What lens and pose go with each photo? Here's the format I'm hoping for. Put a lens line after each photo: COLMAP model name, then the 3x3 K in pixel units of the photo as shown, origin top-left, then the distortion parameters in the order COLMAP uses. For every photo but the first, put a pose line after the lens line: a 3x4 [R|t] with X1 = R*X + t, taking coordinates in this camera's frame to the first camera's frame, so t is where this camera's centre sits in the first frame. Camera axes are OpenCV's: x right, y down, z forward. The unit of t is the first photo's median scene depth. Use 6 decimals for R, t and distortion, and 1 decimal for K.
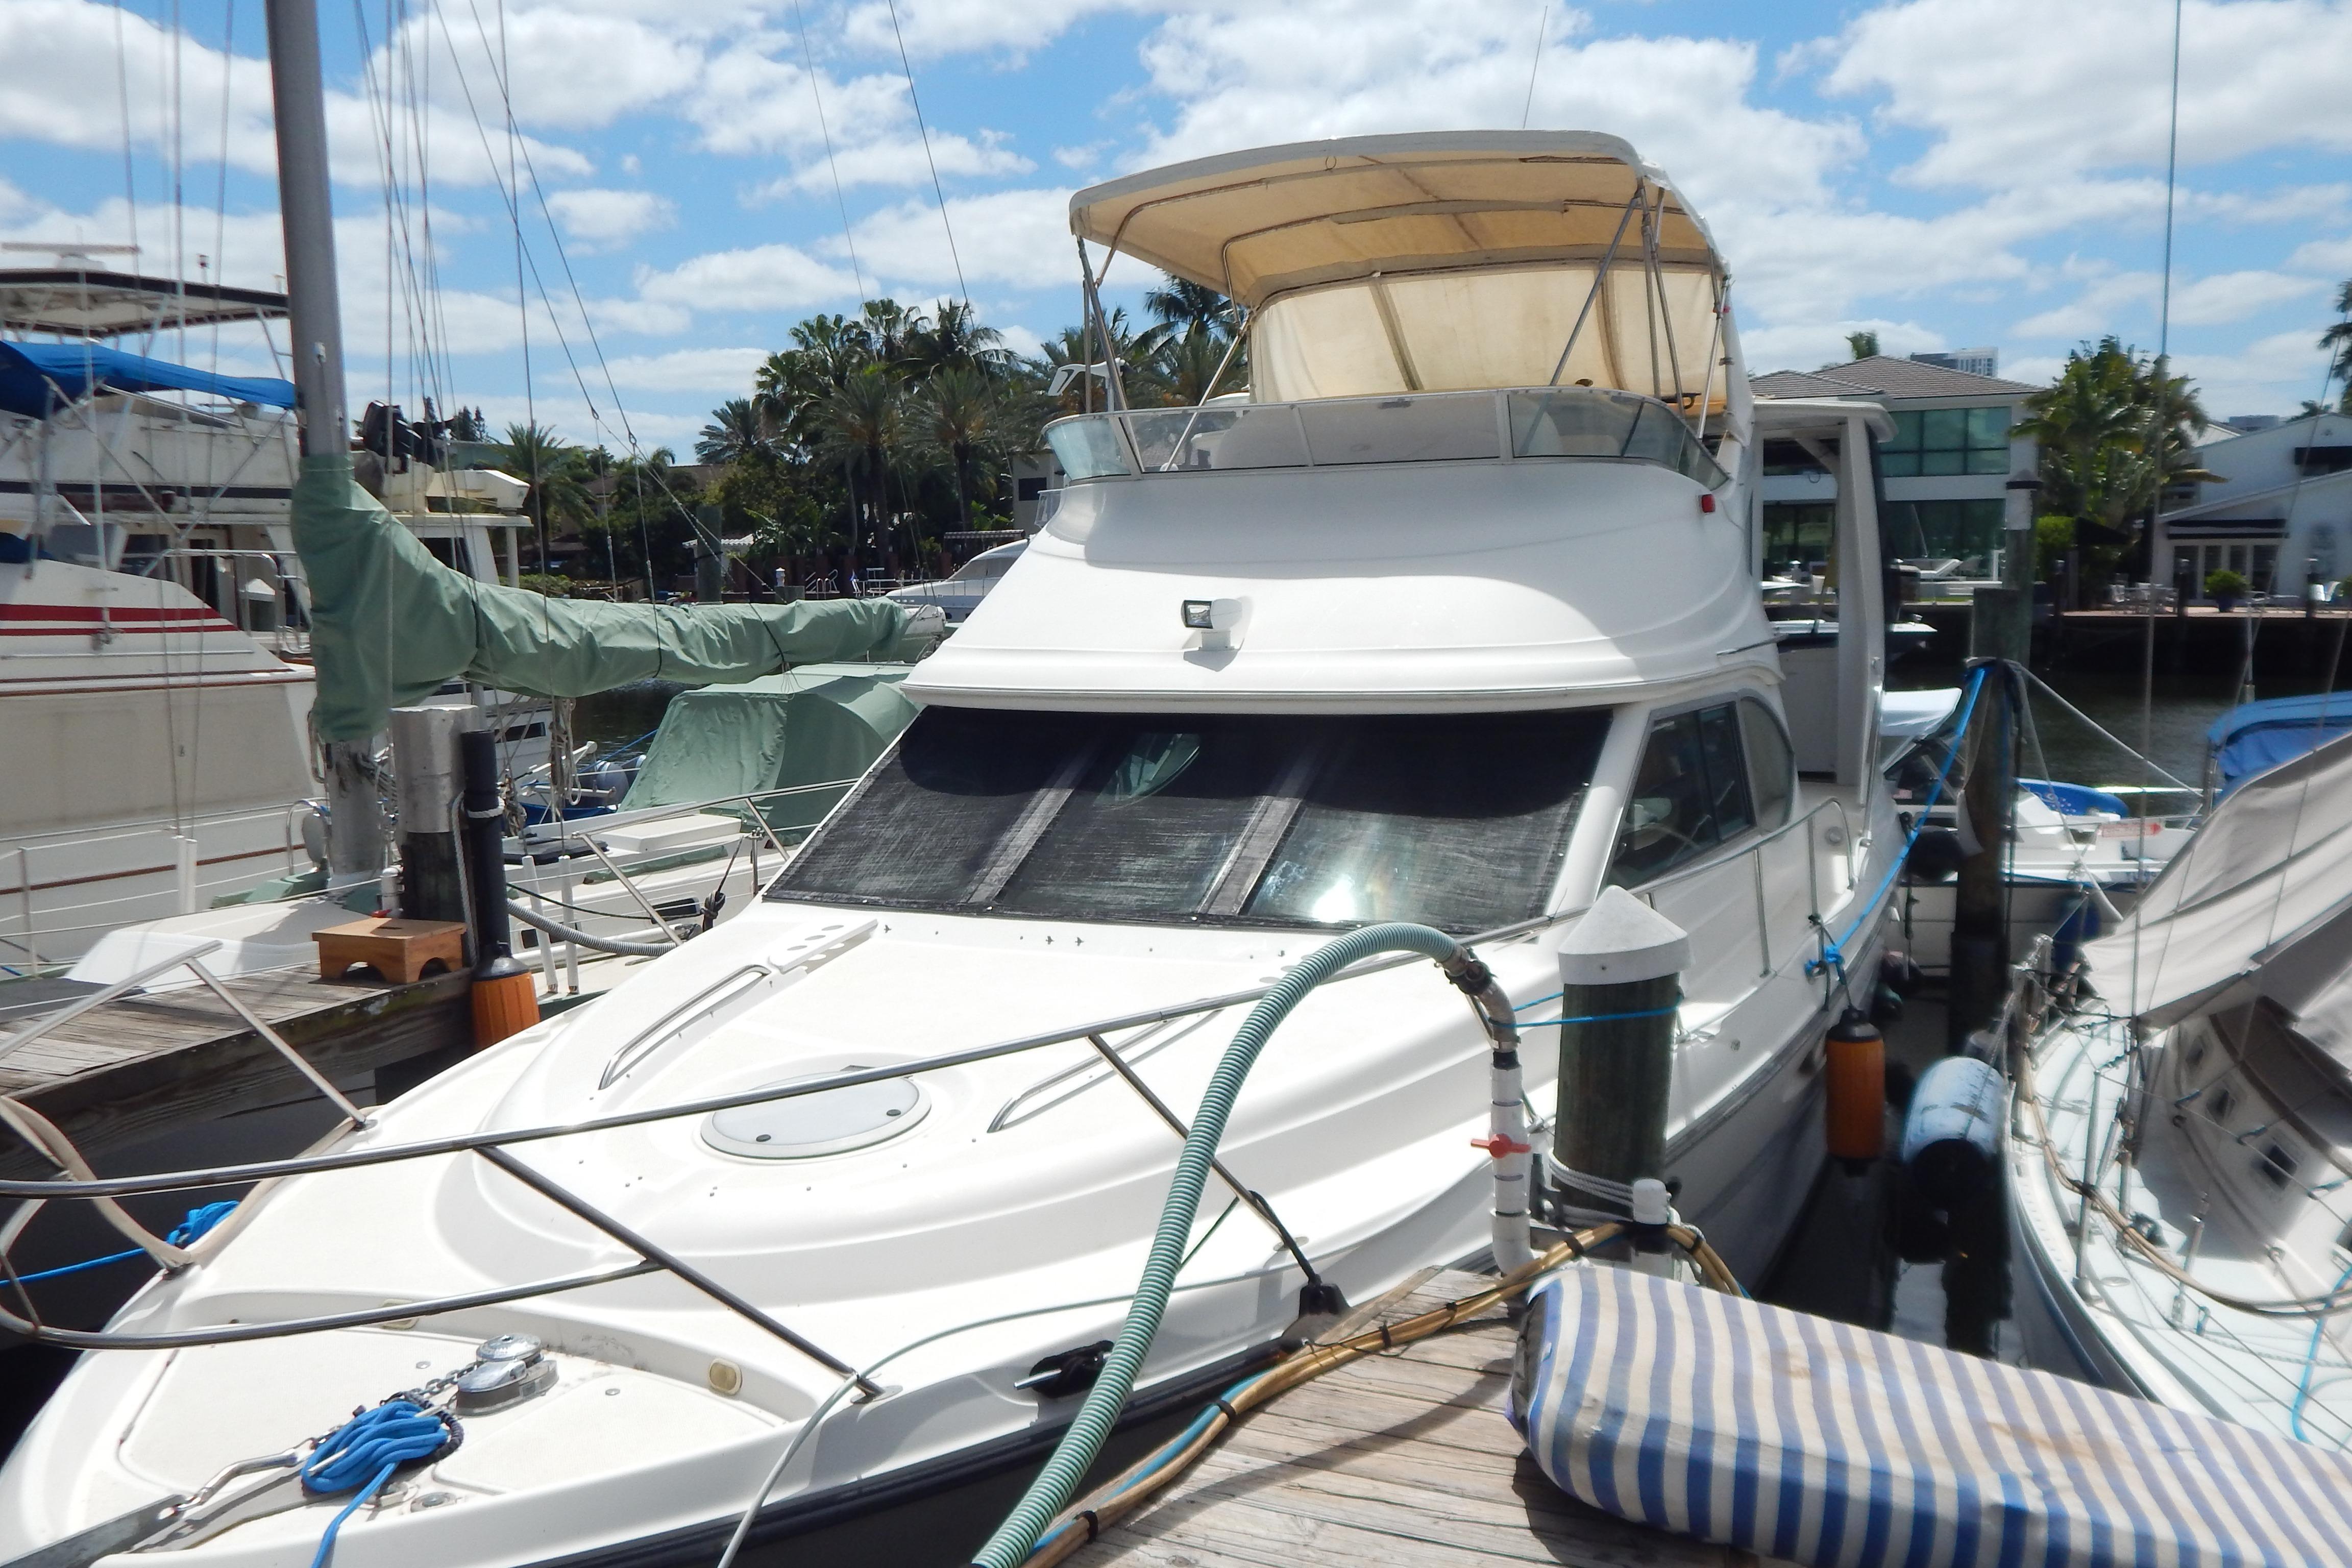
lens RADIAL K [[1571.9, 0, 1186.0], [0, 1571.9, 766.7], [0, 0, 1]] dist [0.009464, -0.003624]
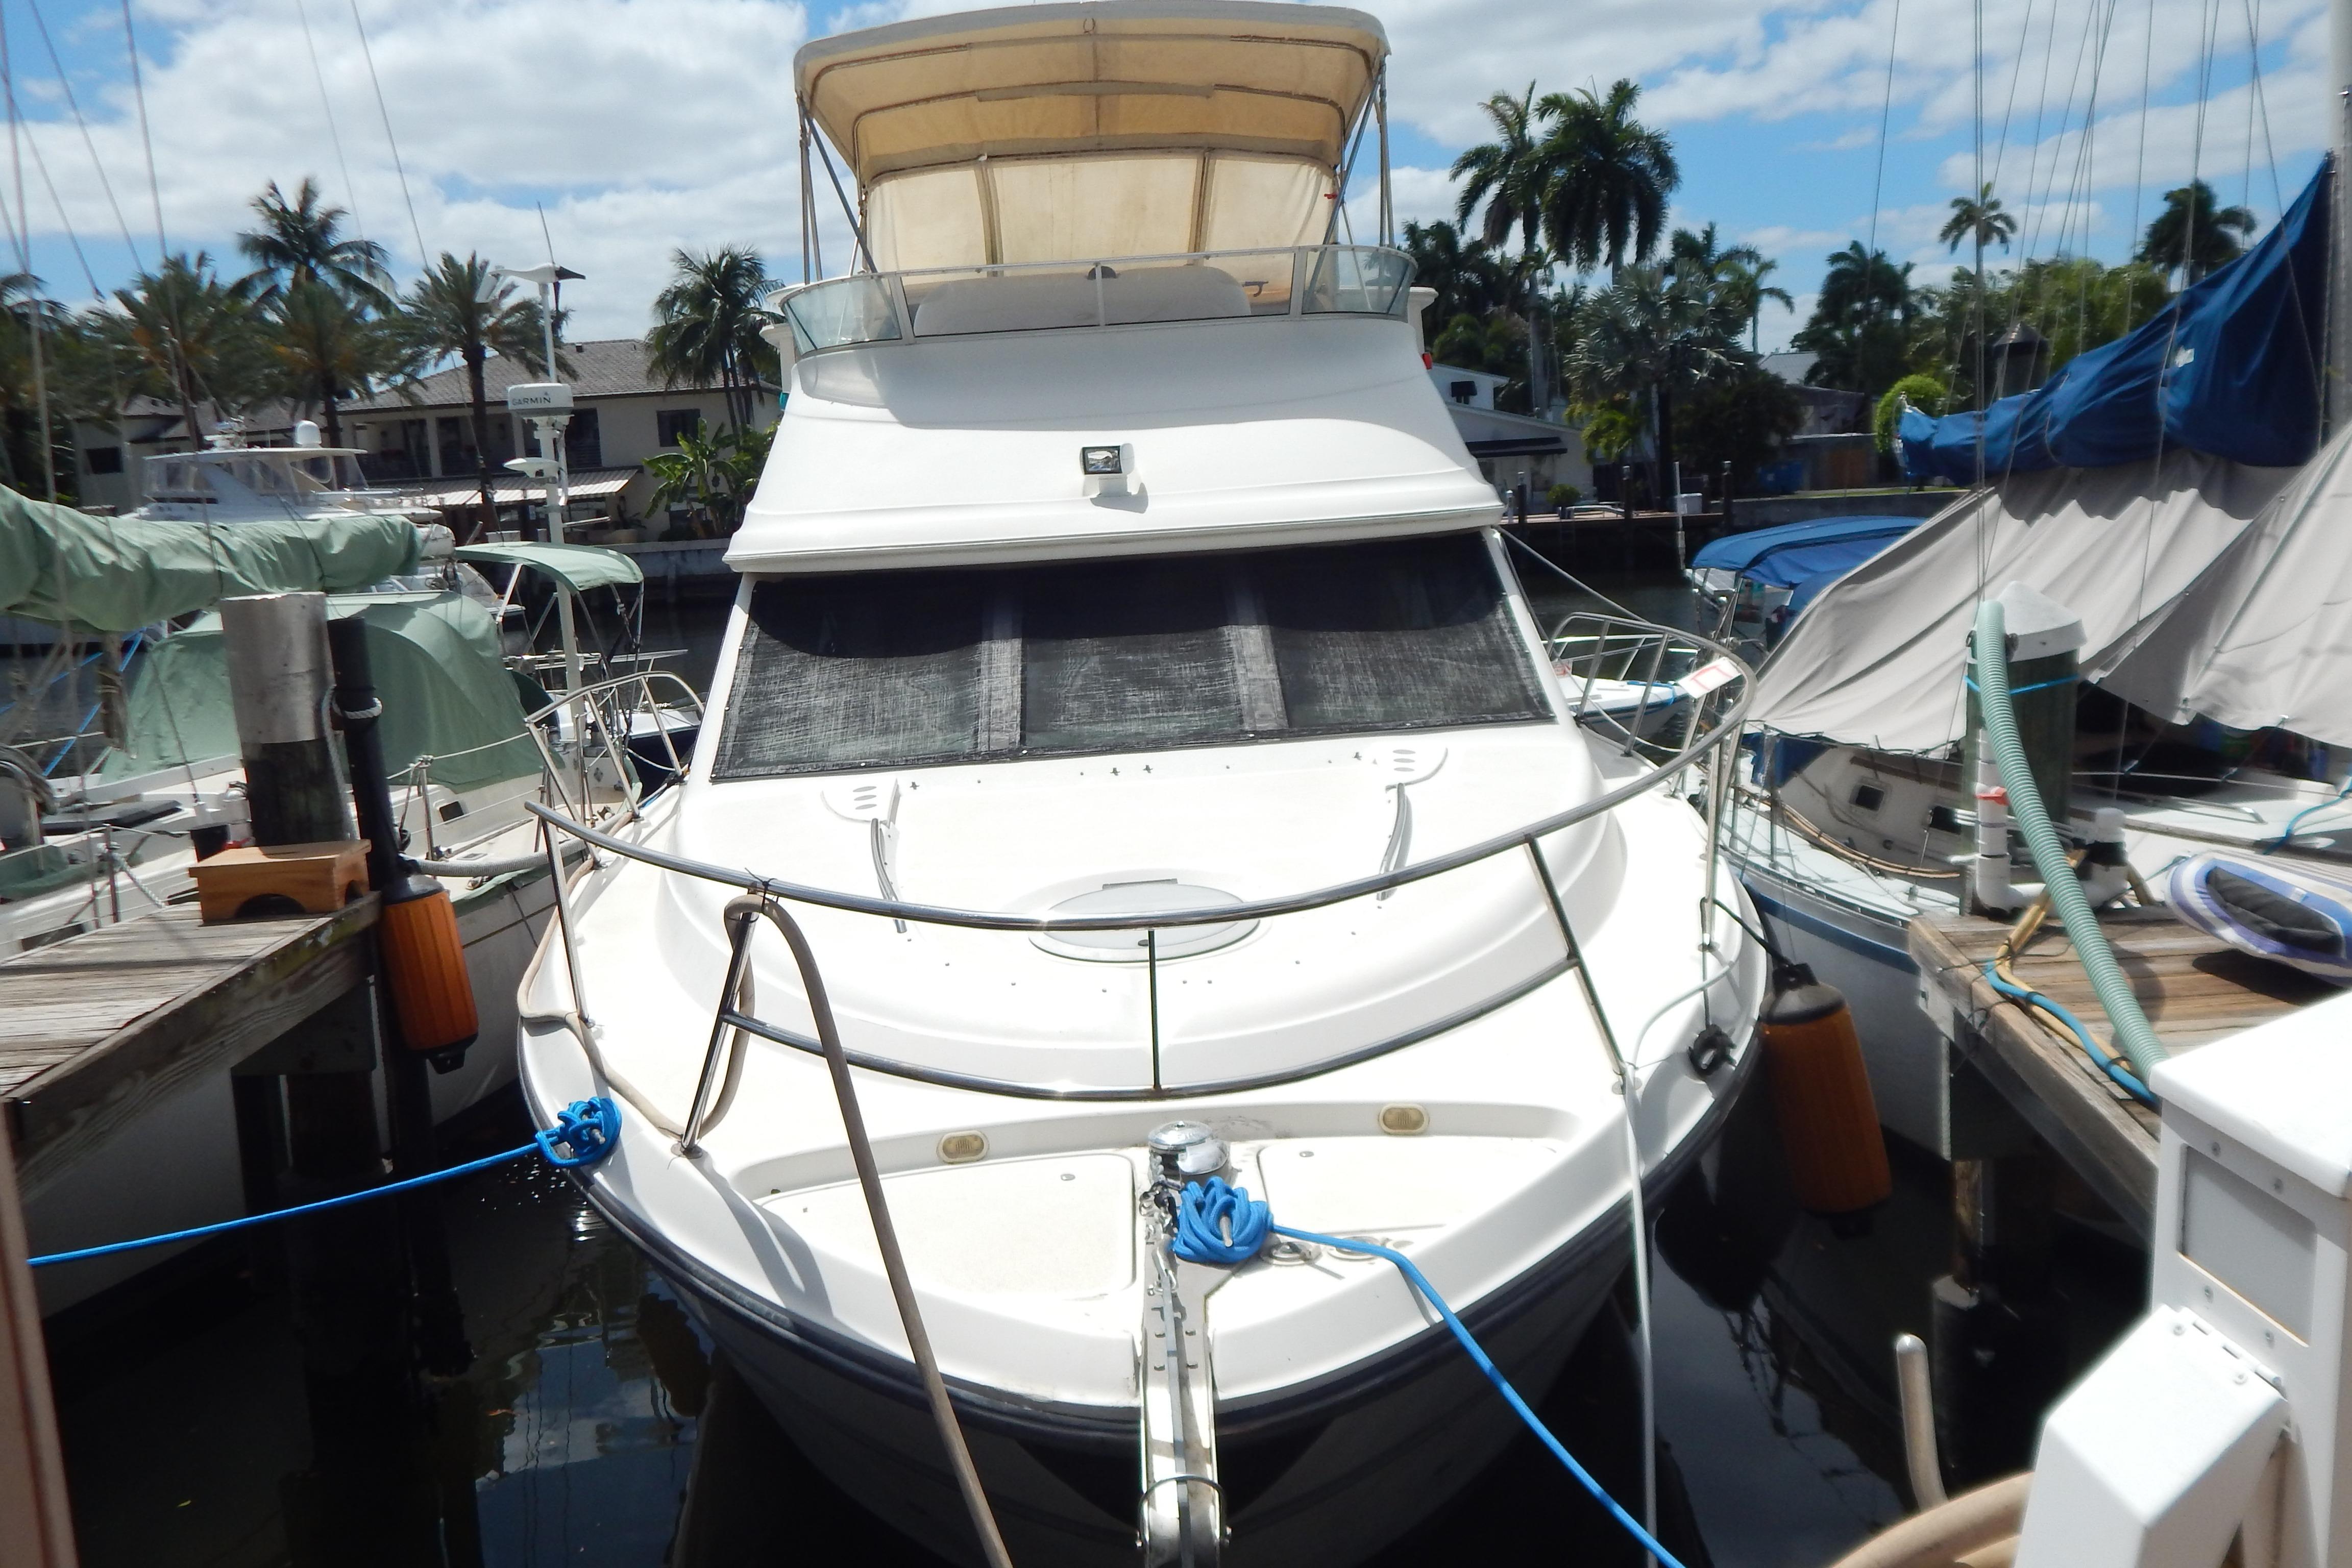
lens RADIAL K [[1557.2, 0, 1176.7], [0, 1557.2, 716.2], [0, 0, 1]] dist [0.007116, -0.000614]
pose [[0.937889, -0.090697, 0.334870, -0.164454], [0.082855, 0.995850, 0.037663, 0.018610], [-0.336896, -0.007578, 0.941511, 0.024362]]
